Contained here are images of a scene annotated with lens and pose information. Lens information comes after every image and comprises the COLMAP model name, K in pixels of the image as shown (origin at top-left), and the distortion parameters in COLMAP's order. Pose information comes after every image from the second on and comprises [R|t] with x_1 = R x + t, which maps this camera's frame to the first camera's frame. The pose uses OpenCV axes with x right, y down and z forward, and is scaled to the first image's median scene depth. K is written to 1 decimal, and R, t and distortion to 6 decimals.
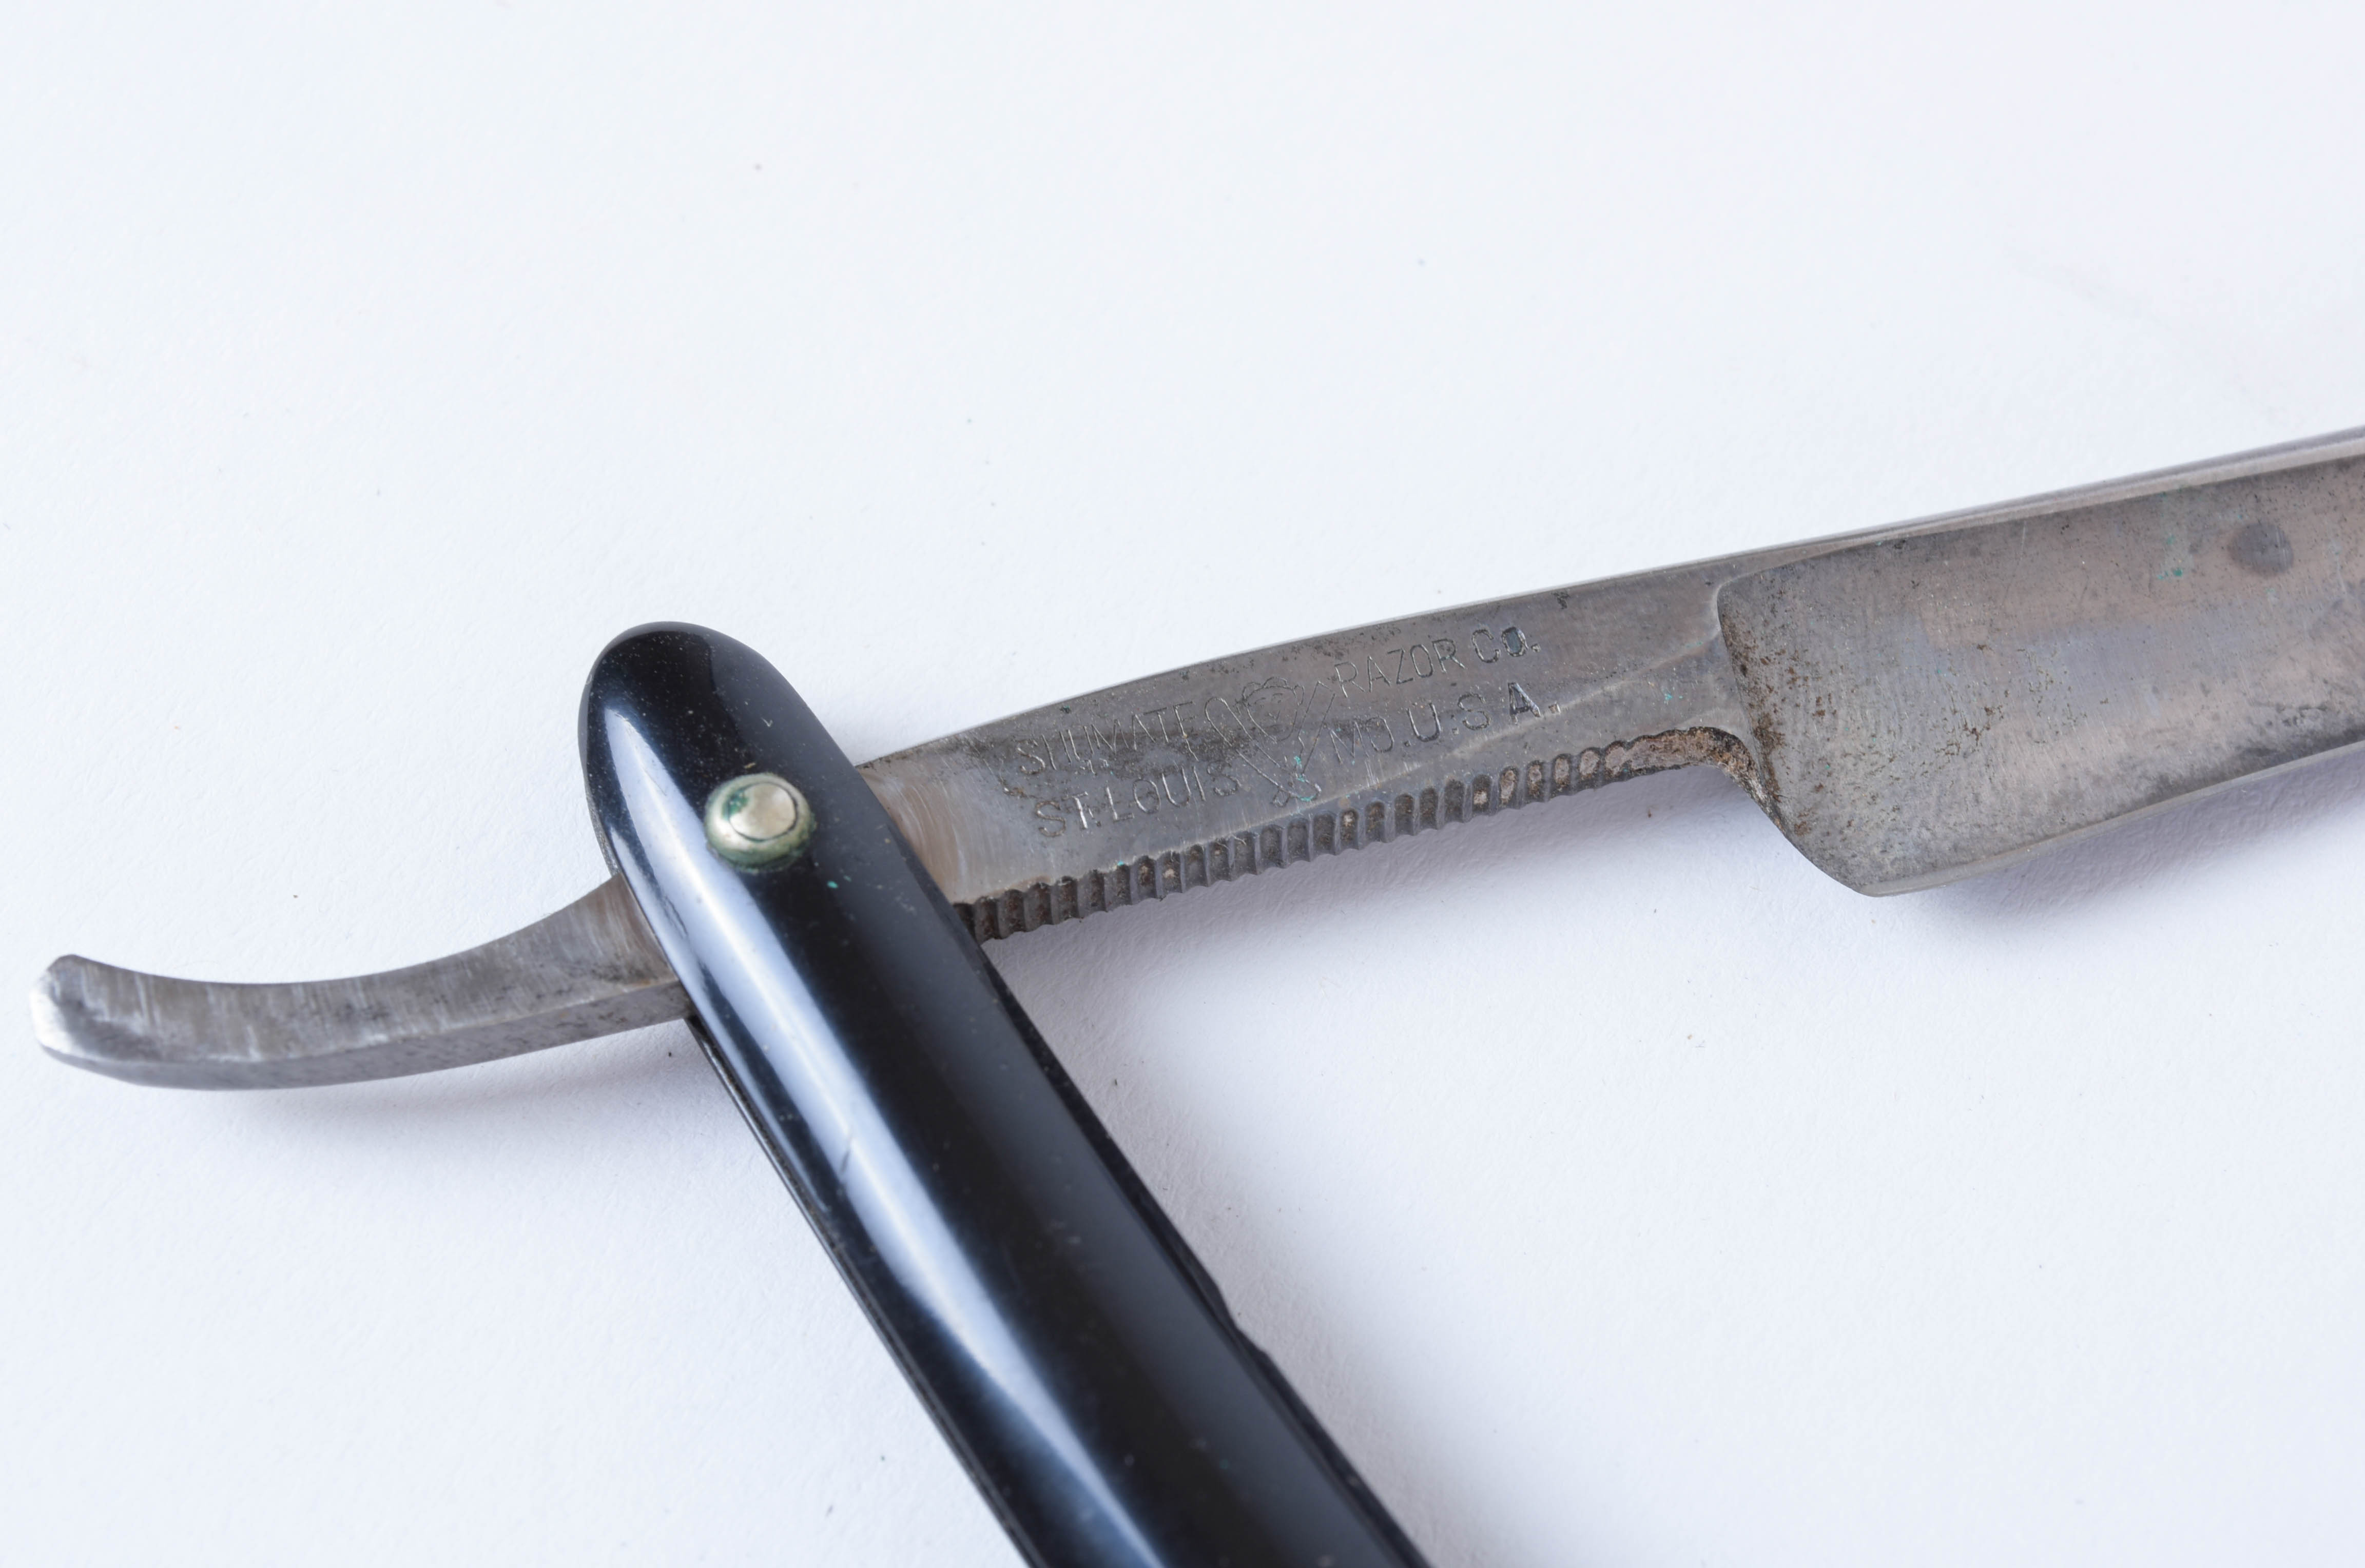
lens RADIAL K [[4416.4, 0, 1182.9], [0, 4416.4, 785.2], [0, 0, 1]] dist [-0.008479, 0.000000]
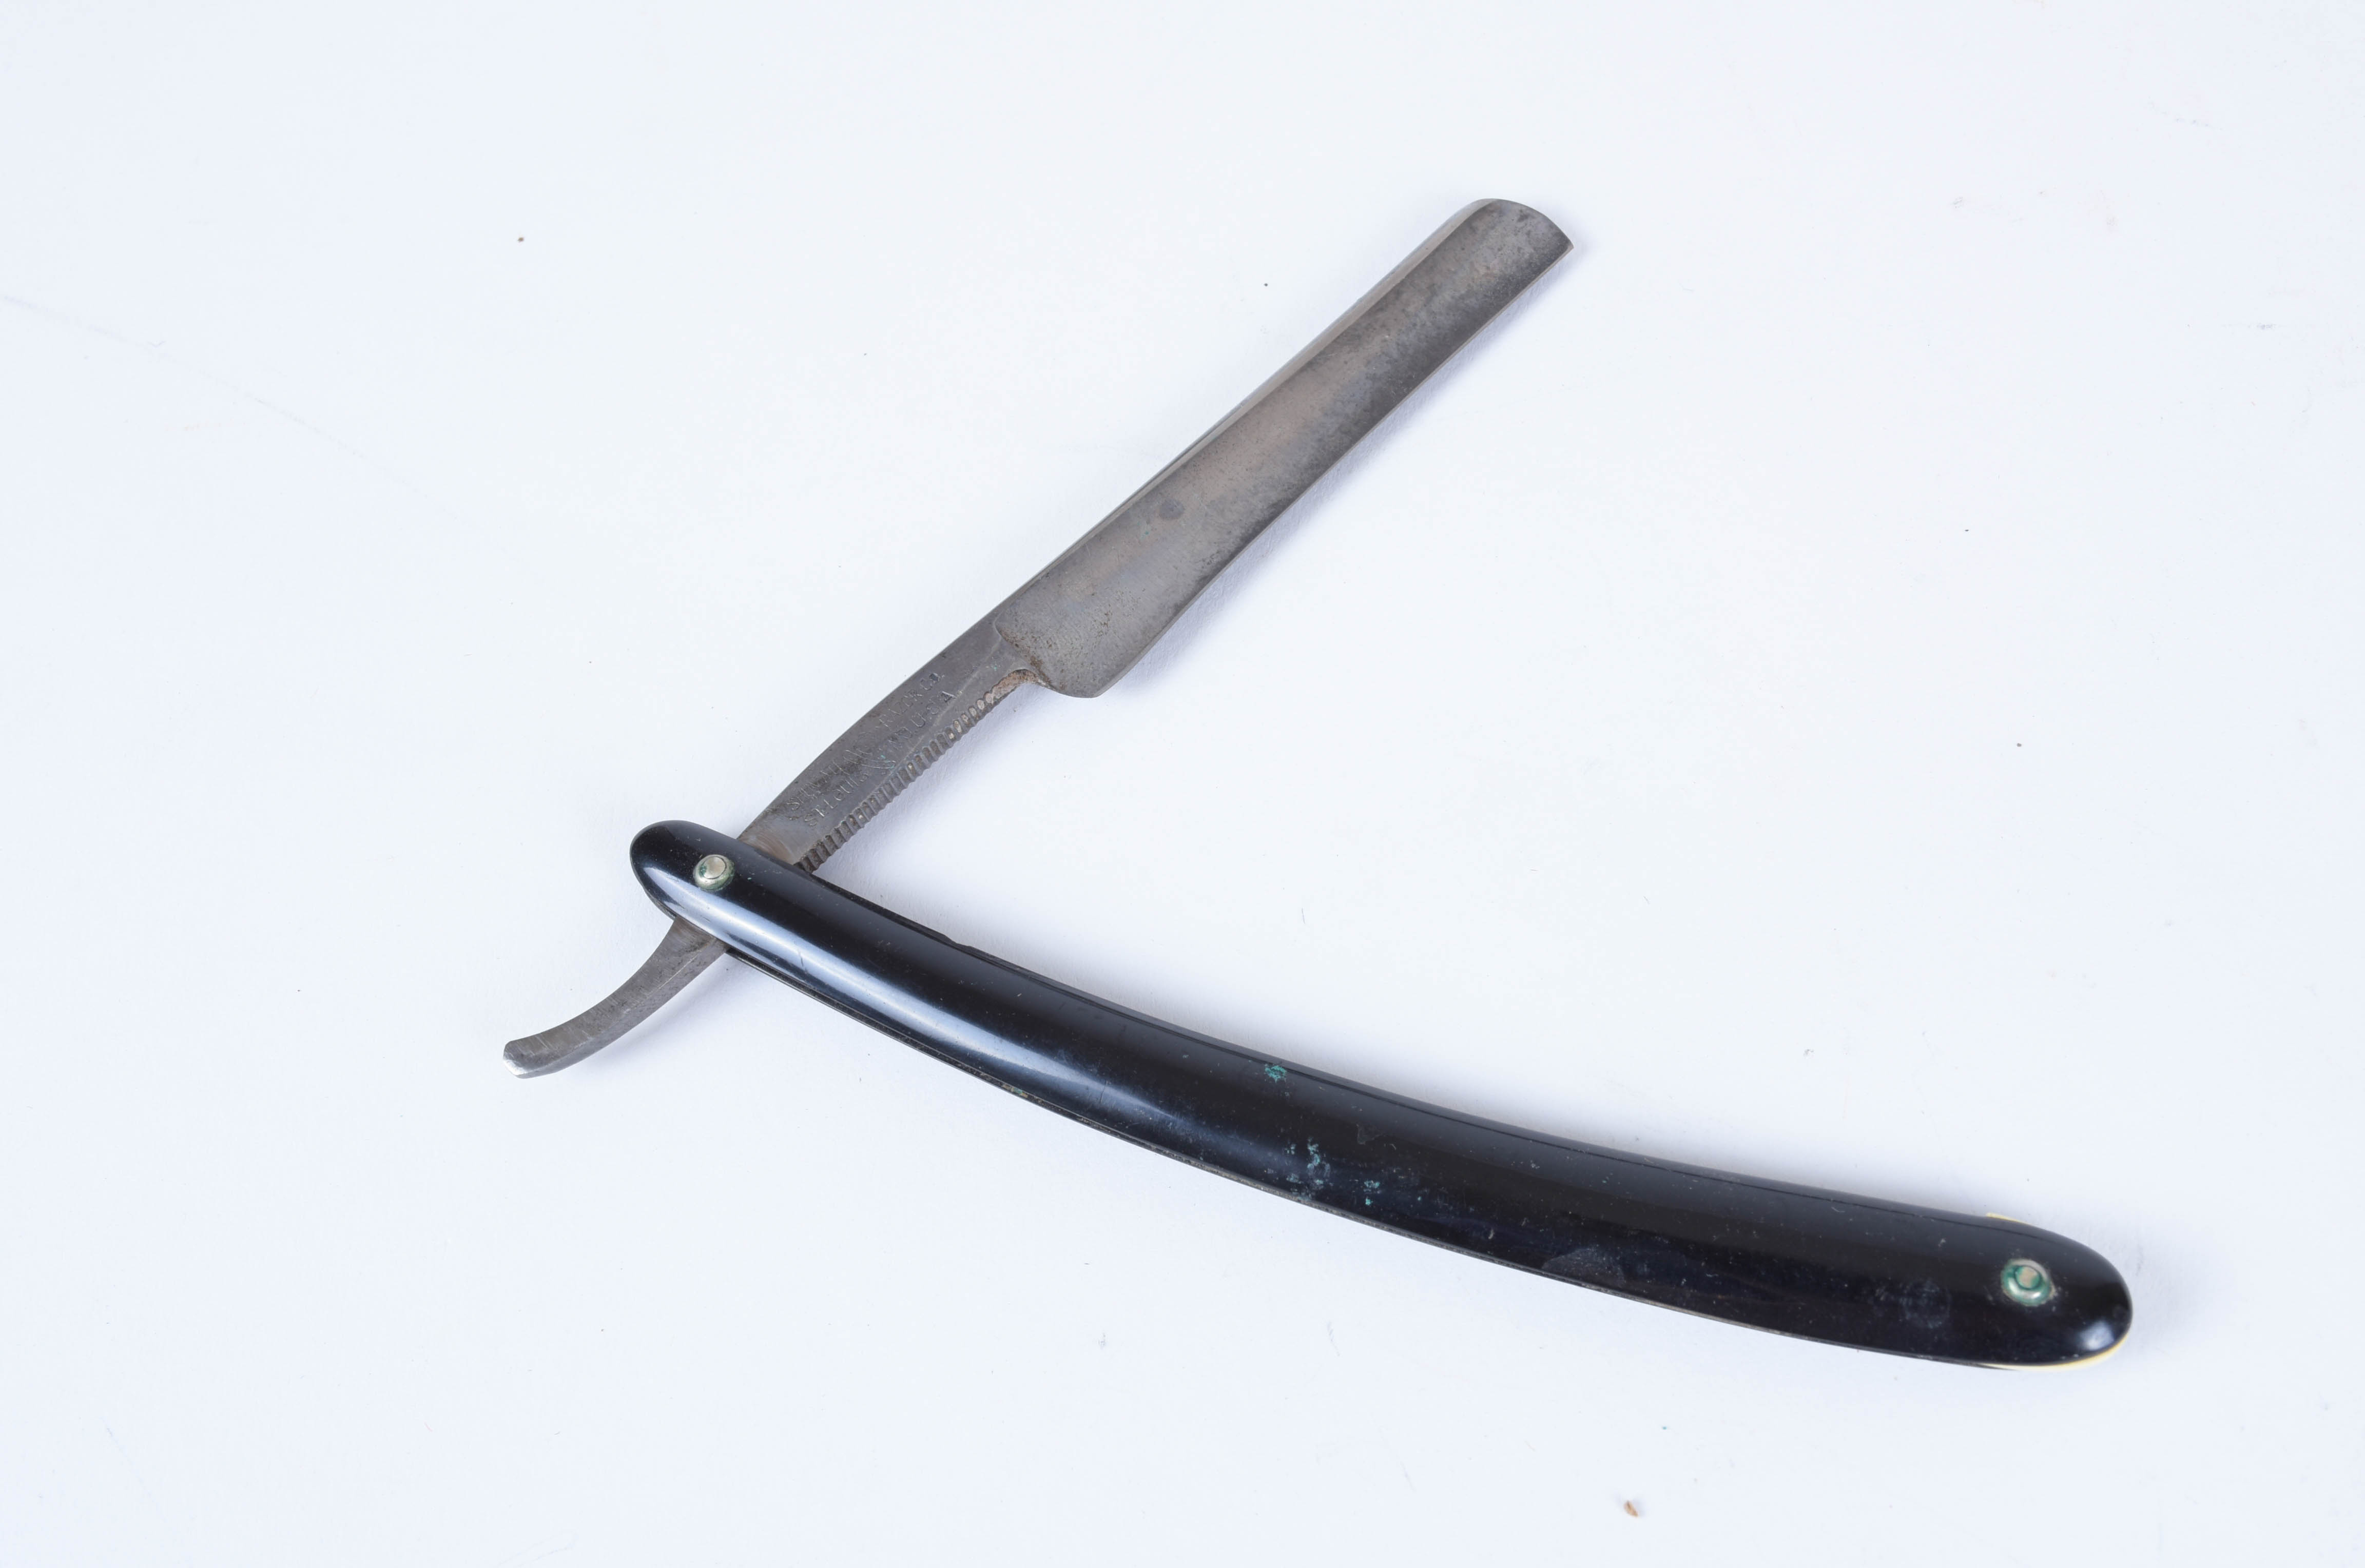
lens RADIAL K [[2936.0, 0, 1181.8], [0, 2936.0, 779.6], [0, 0, 1]] dist [0.022522, 0.000000]
pose [[0.870474, -0.484700, 0.085679, 0.024484], [0.485843, 0.874006, 0.008359, 0.079068], [-0.078936, 0.034350, 0.996288, -0.769826]]
